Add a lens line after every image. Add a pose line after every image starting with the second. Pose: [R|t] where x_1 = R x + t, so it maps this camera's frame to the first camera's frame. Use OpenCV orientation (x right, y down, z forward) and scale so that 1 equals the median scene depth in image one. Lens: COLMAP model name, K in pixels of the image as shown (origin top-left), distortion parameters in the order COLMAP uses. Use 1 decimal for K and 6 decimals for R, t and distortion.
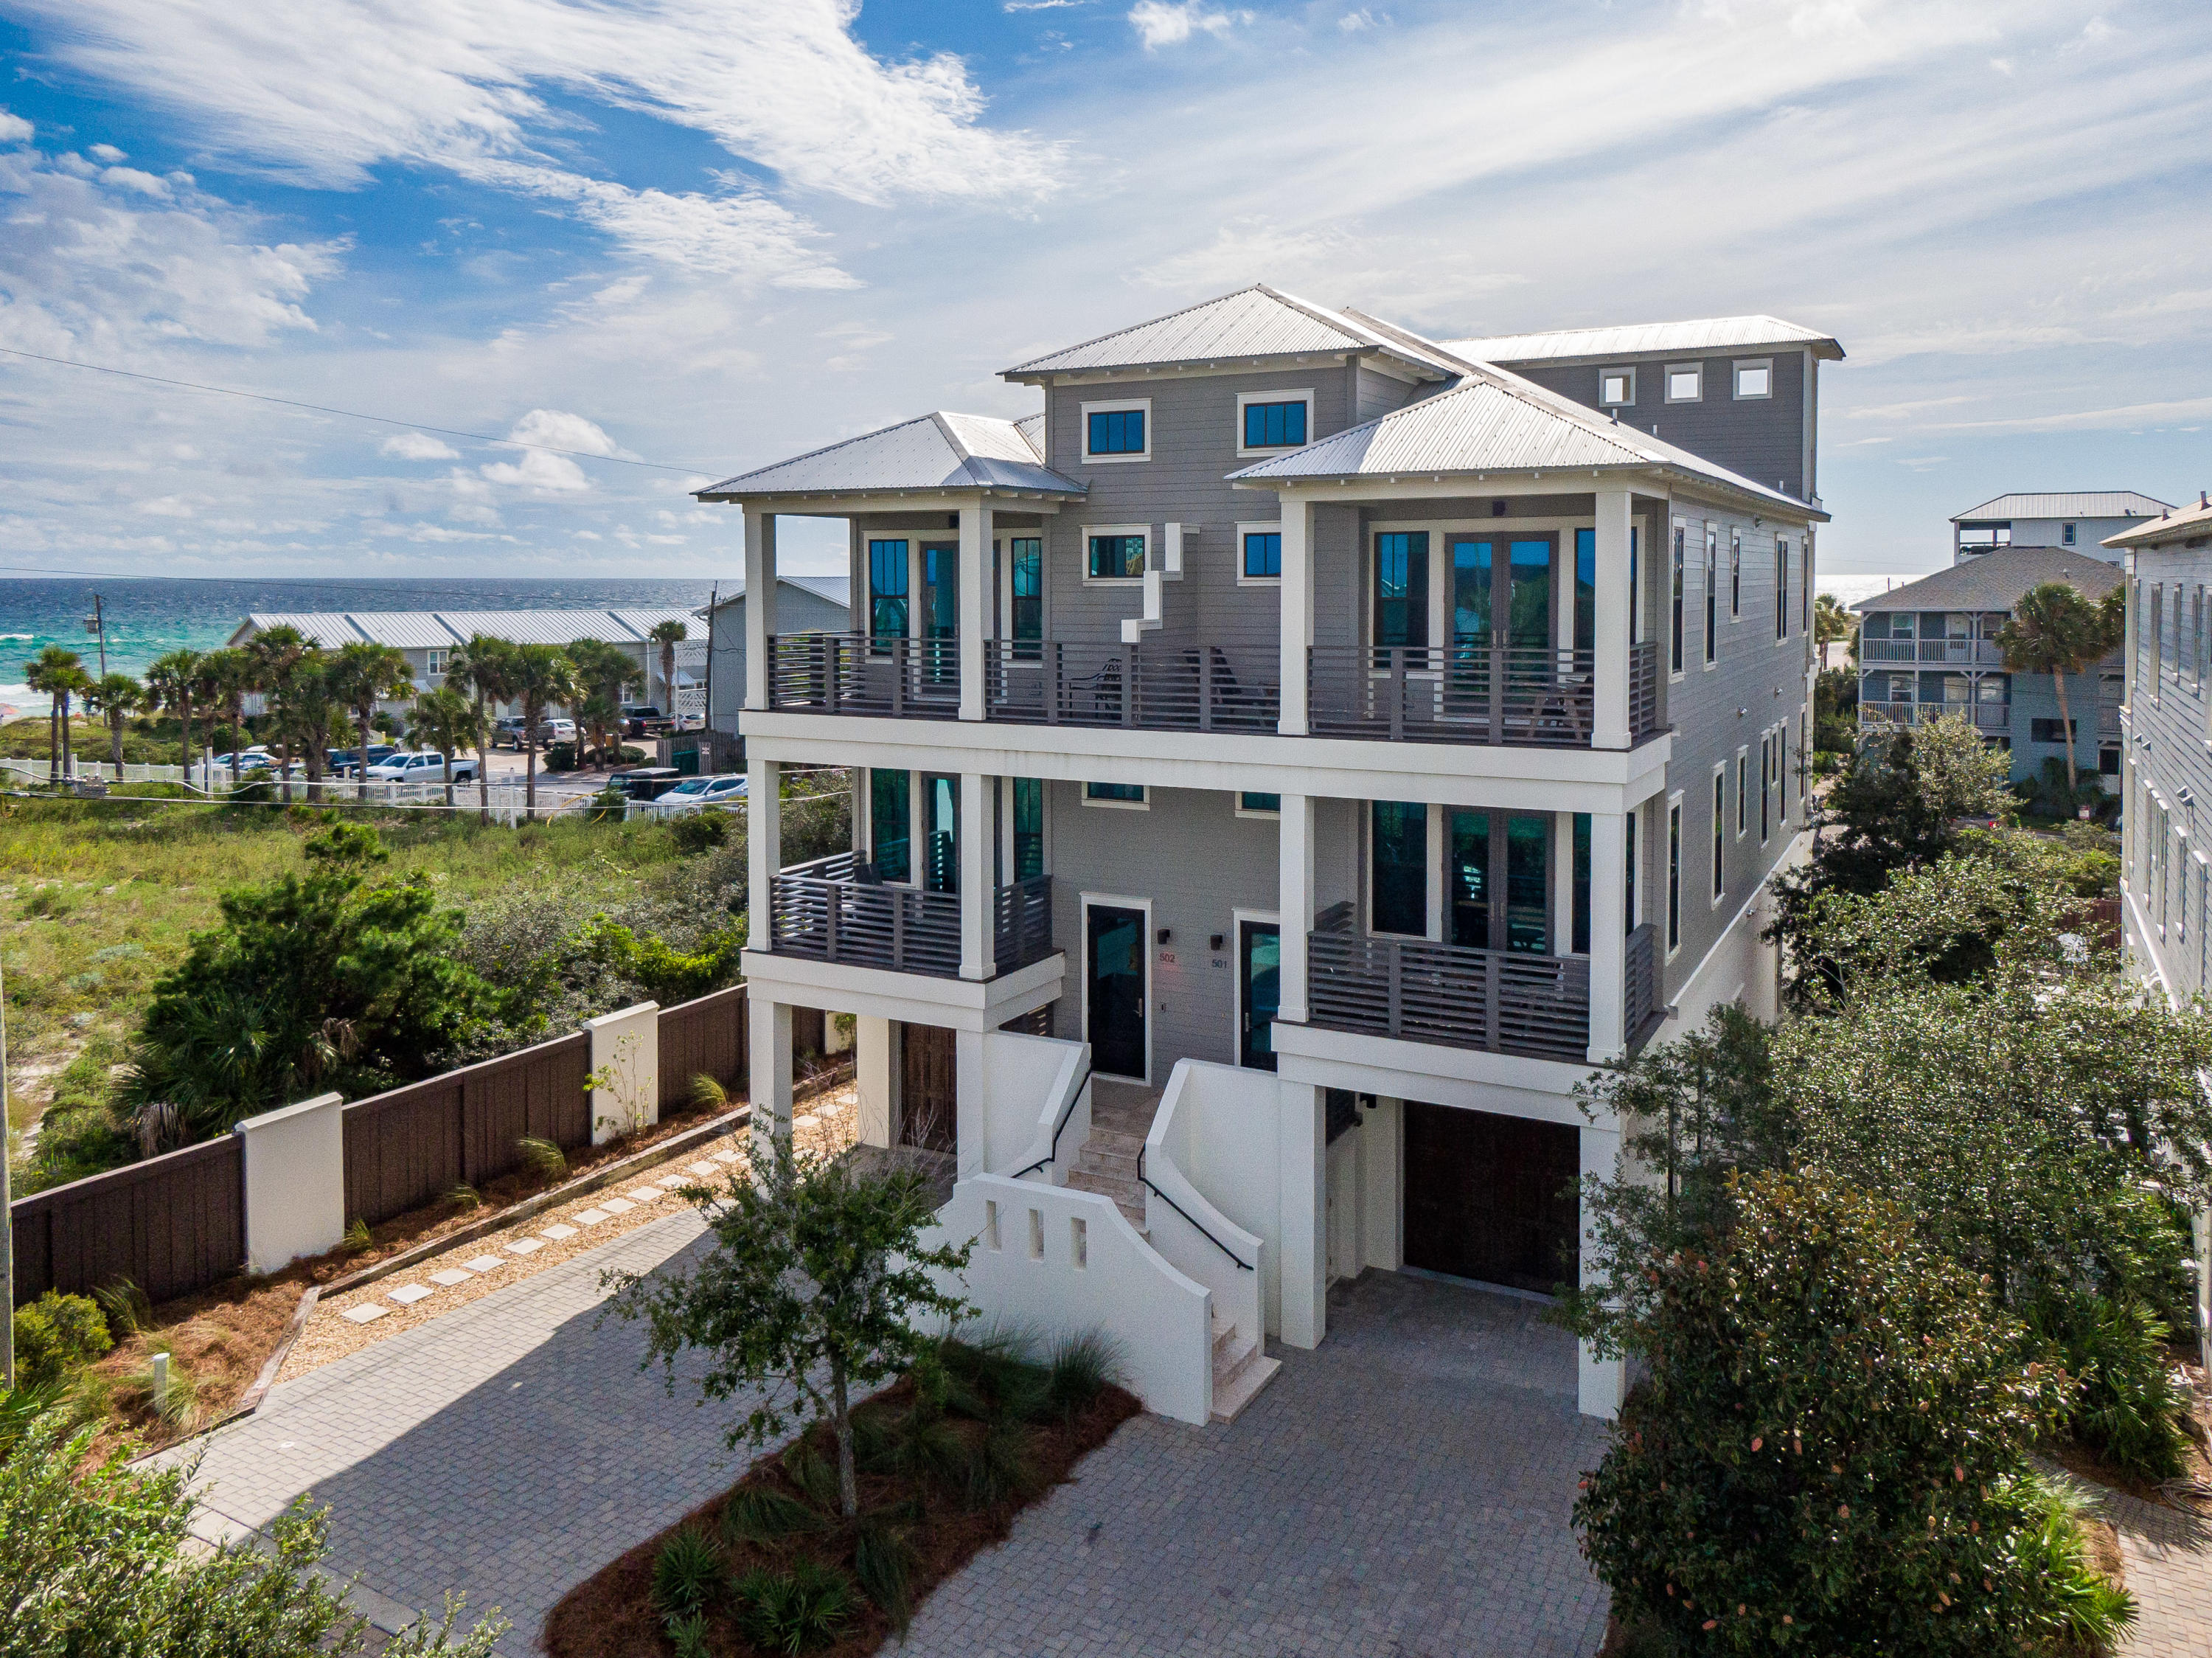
lens RADIAL K [[1663.8, 0, 1141.0], [0, 1663.8, 664.1], [0, 0, 1]] dist [0.028053, -0.041992]
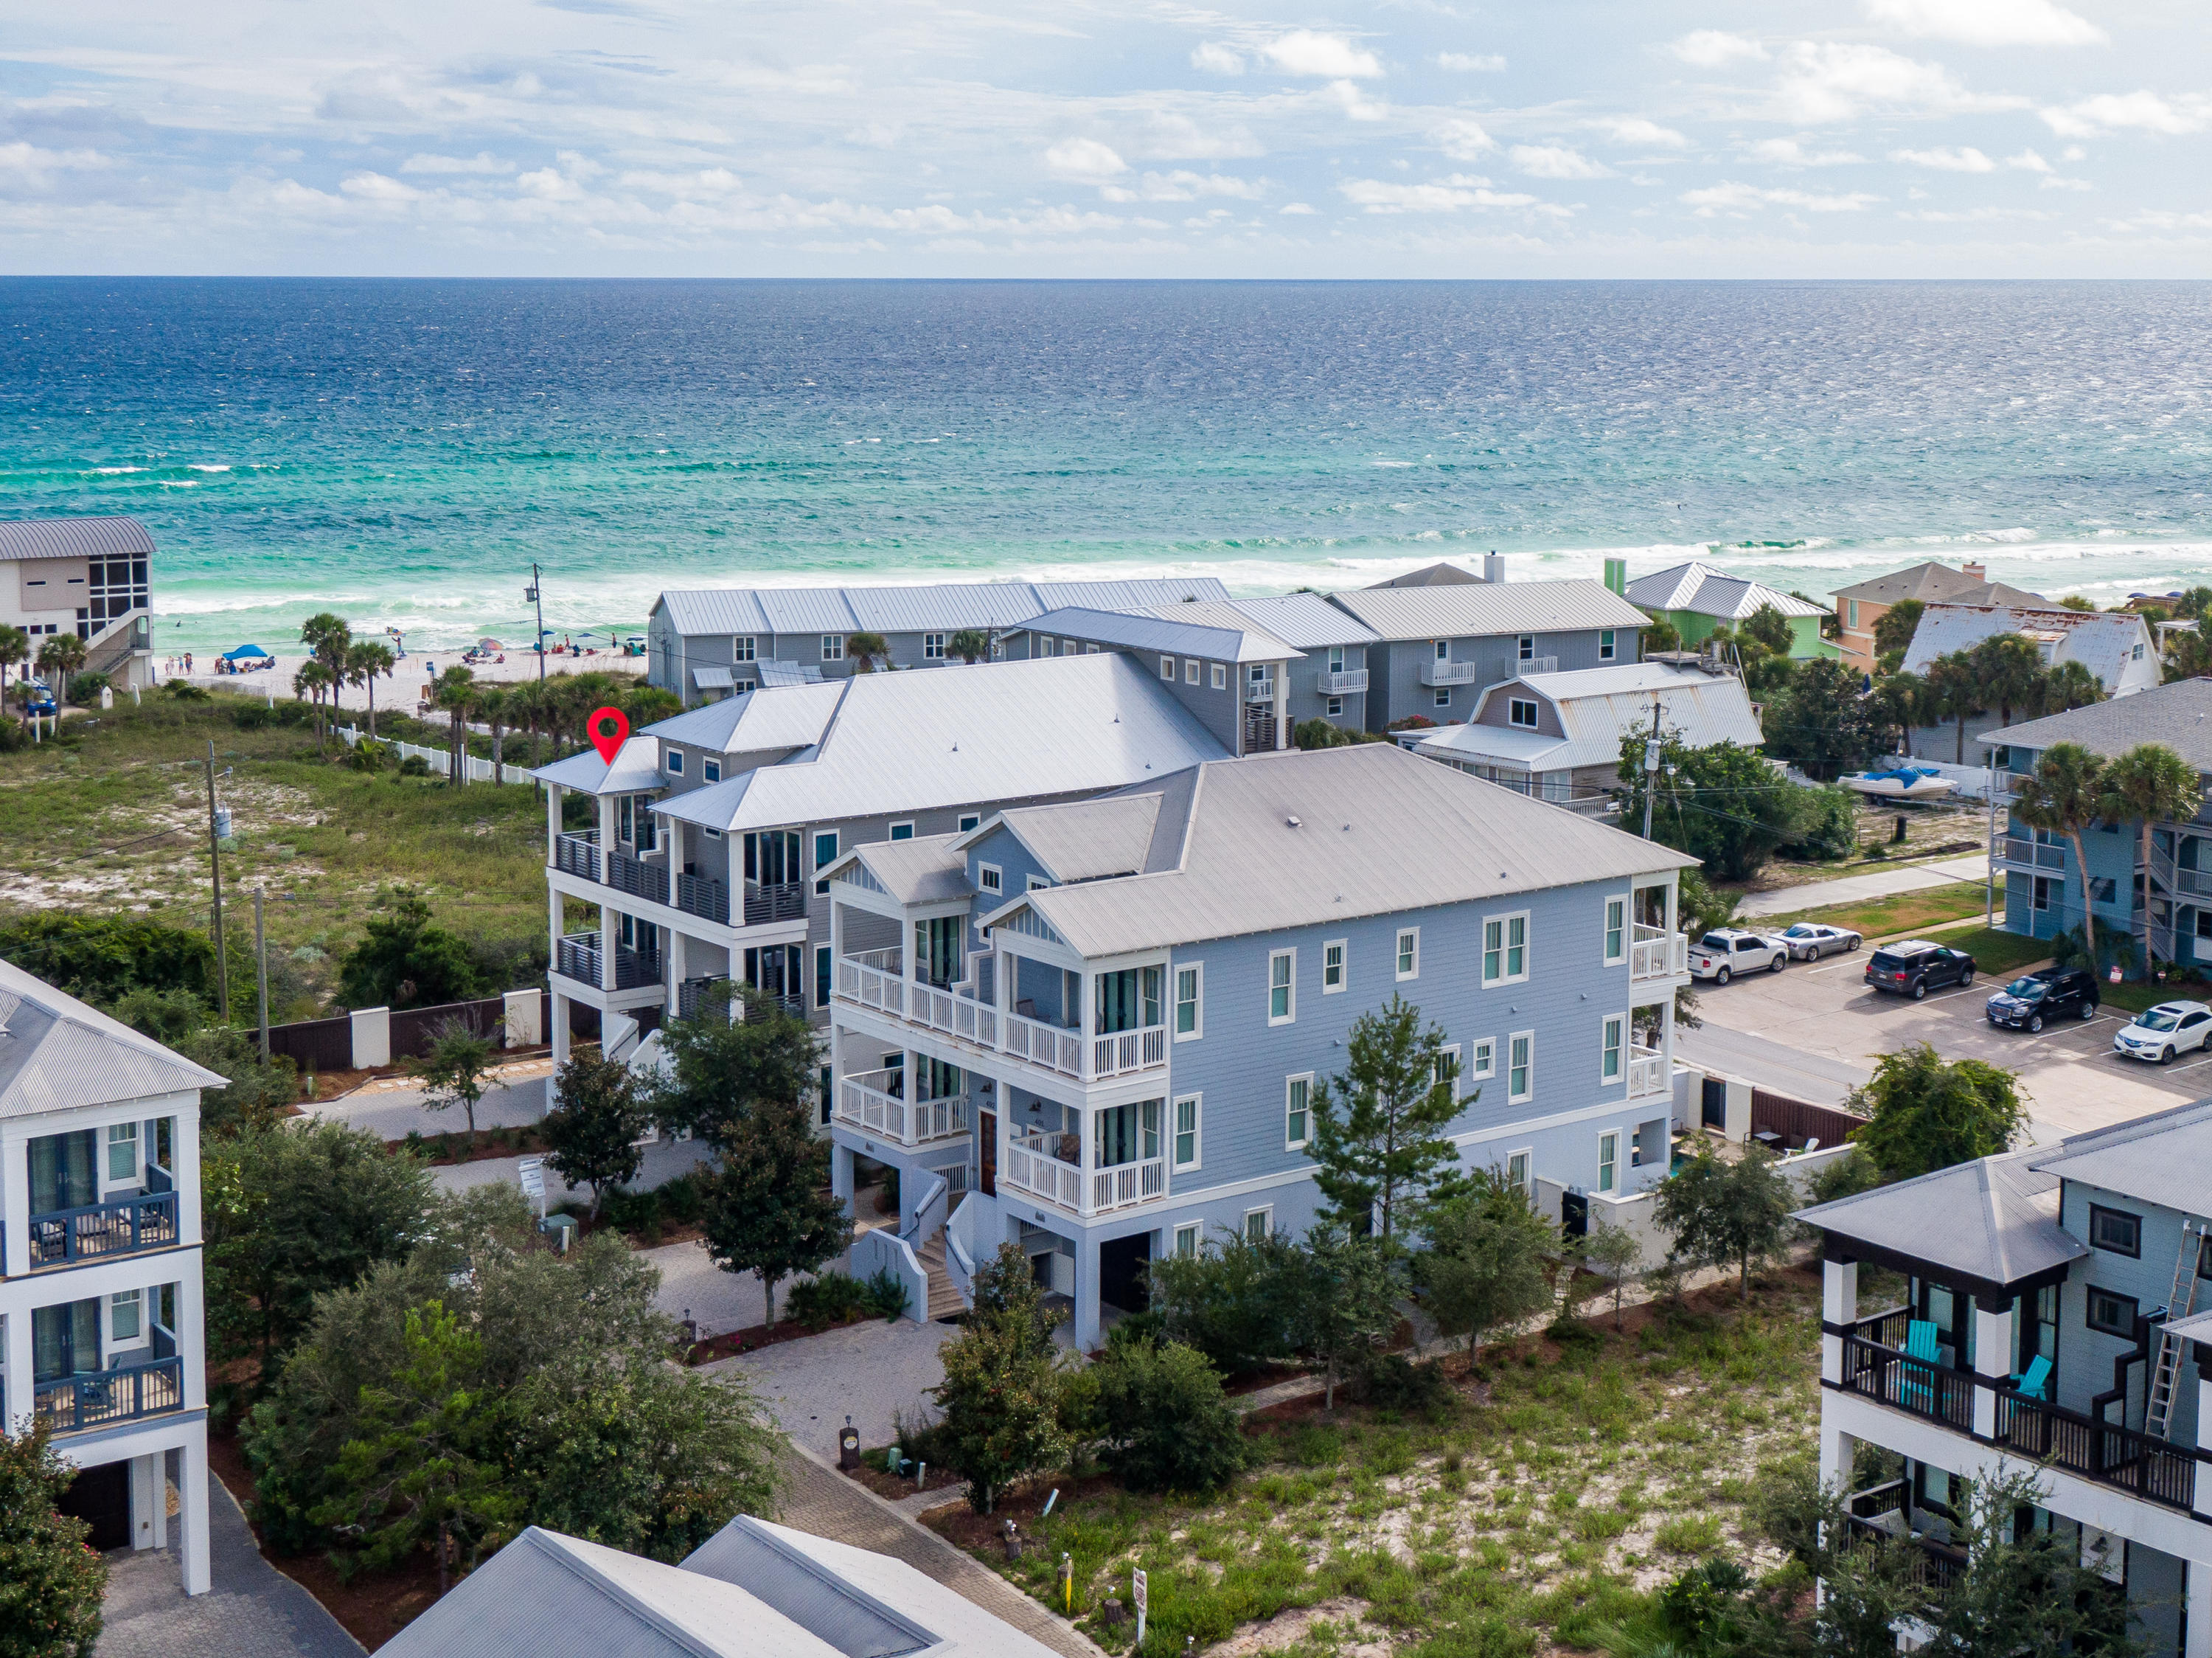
lens RADIAL K [[3173.9, 0, 1106.0], [0, 3173.9, 829.0], [0, 0, 1]] dist [-0.008386, 0.020185]
pose [[0.898937, 0.074545, -0.431690, 2.639644], [-0.025979, 0.992753, 0.117334, -0.629820], [0.437308, -0.094261, 0.894358, -2.909707]]
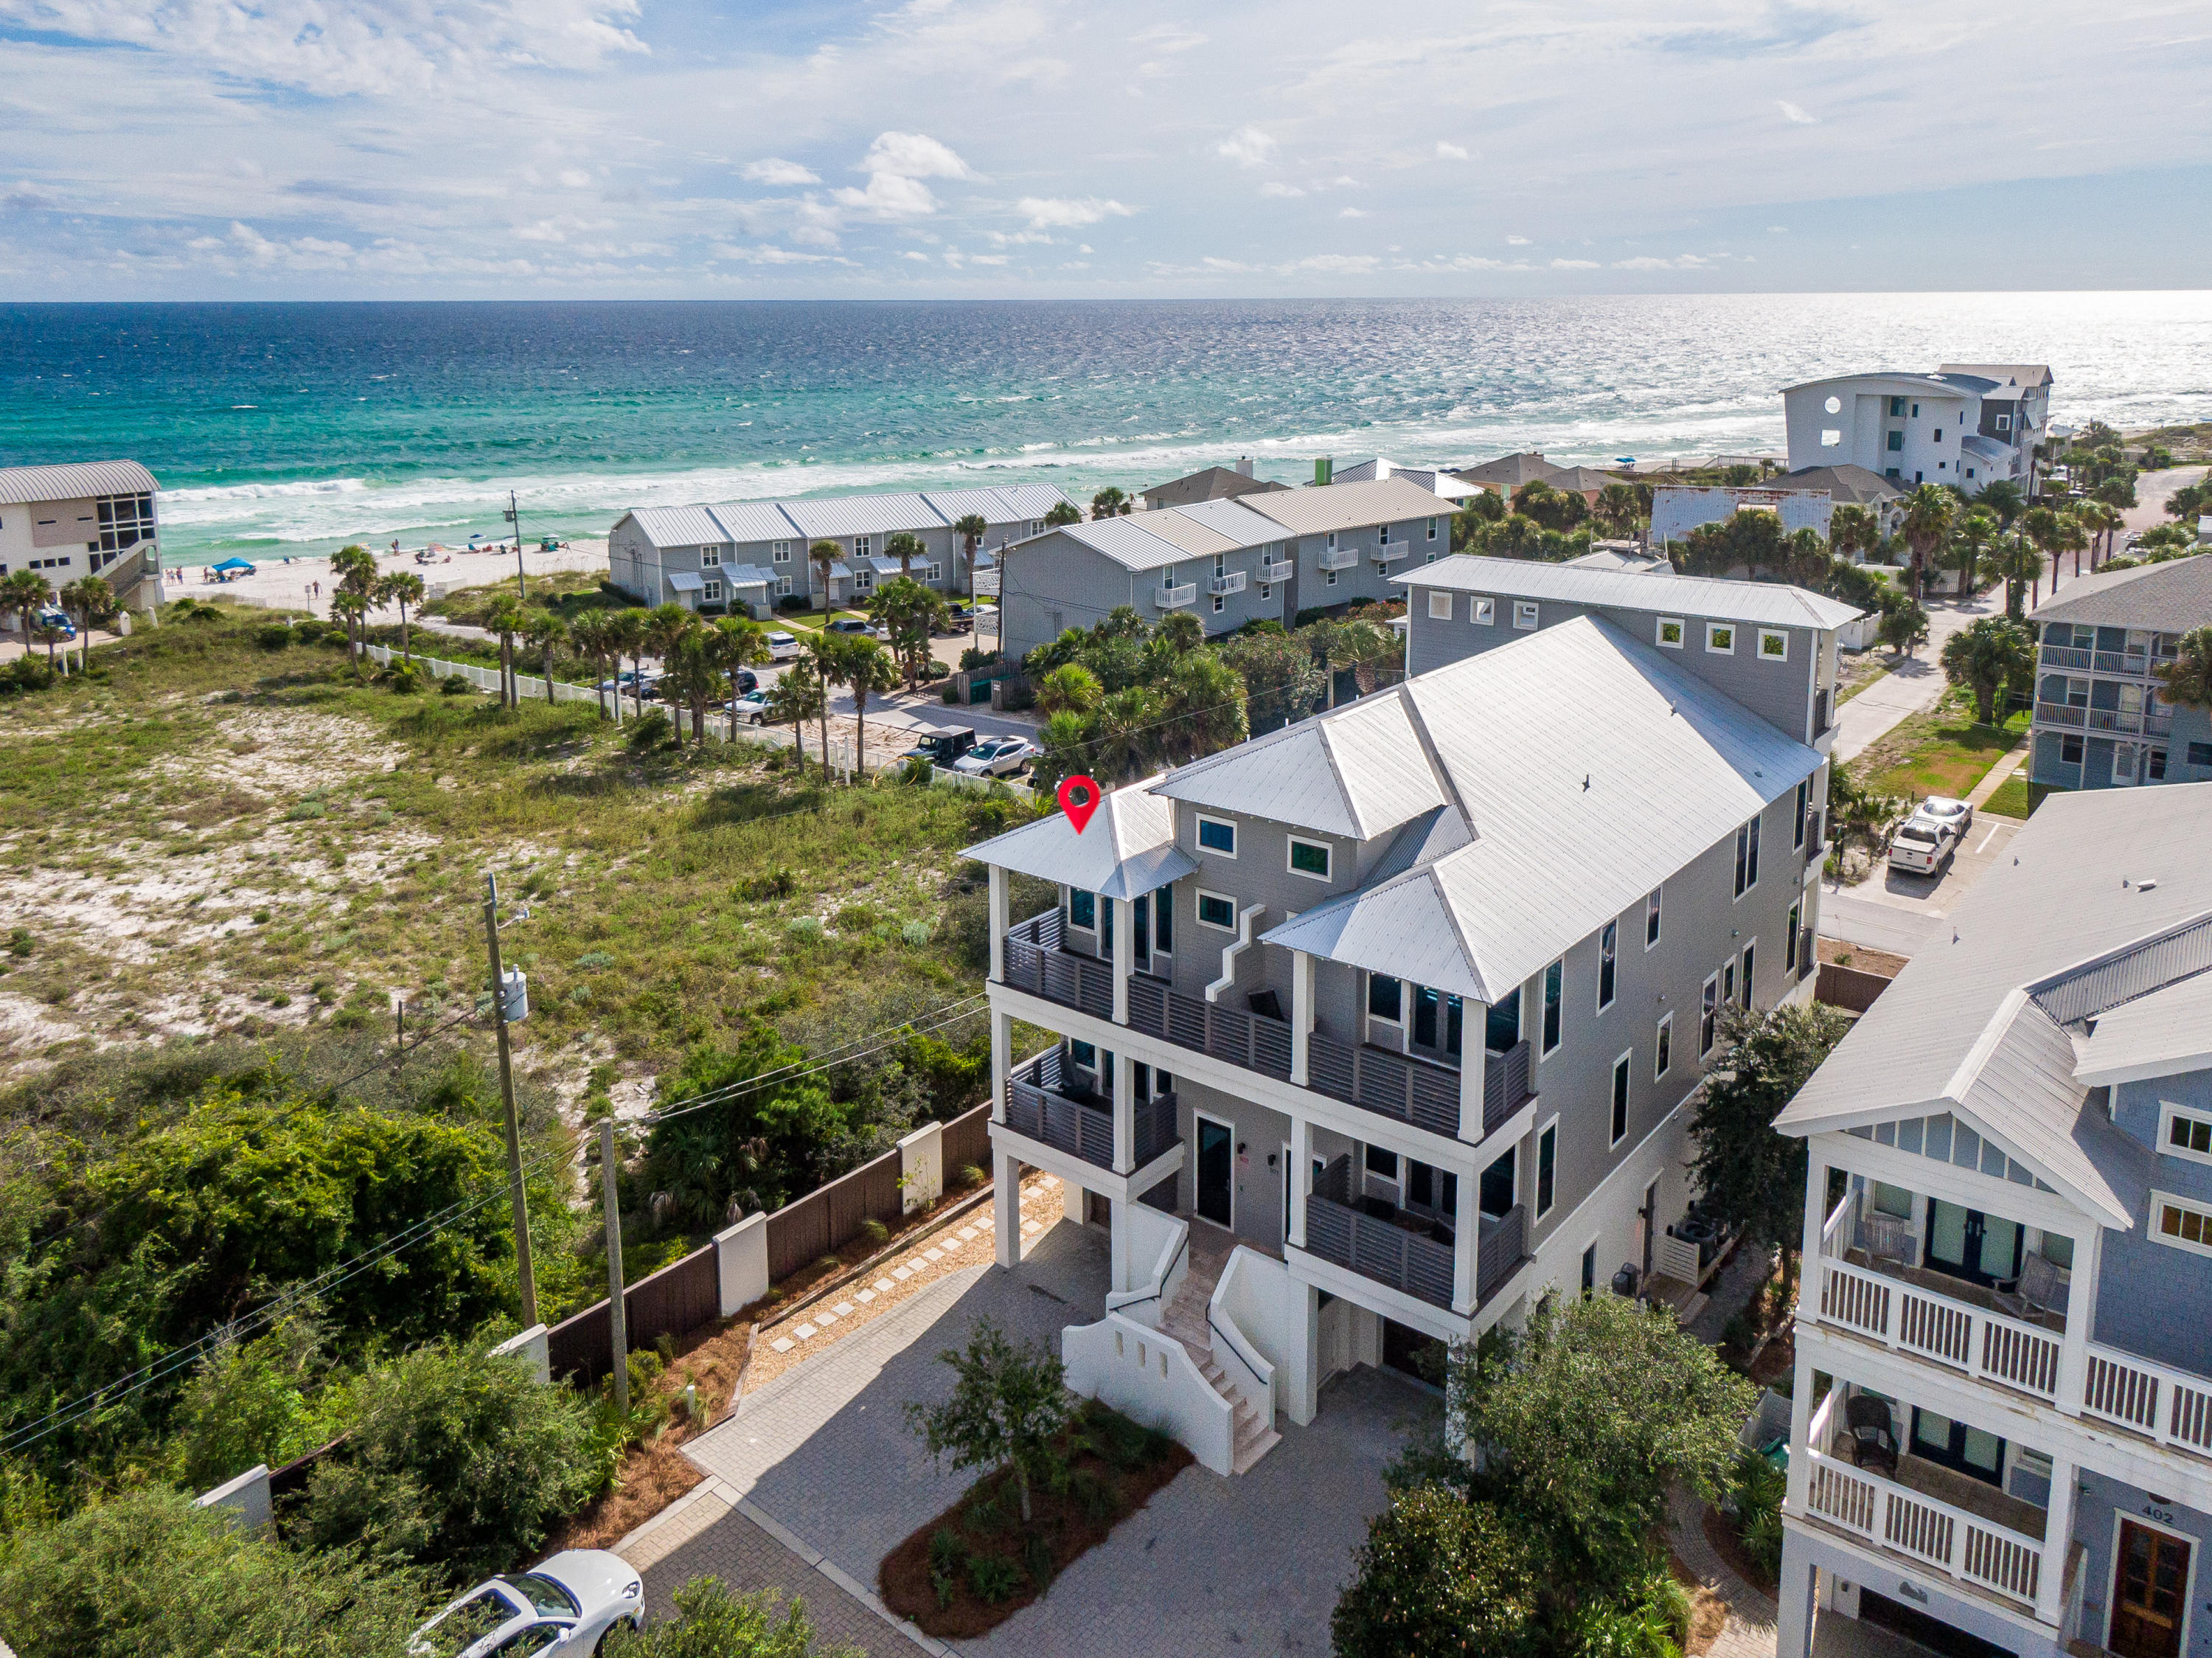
lens RADIAL K [[1661.2, 0, 1112.8], [0, 1661.2, 650.6], [0, 0, 1]] dist [0.067921, -0.112923]
pose [[0.980458, 0.033405, -0.193871, 0.203755], [-0.004350, 0.988918, 0.148397, -0.592800], [0.196680, -0.144654, 0.969738, -0.554848]]
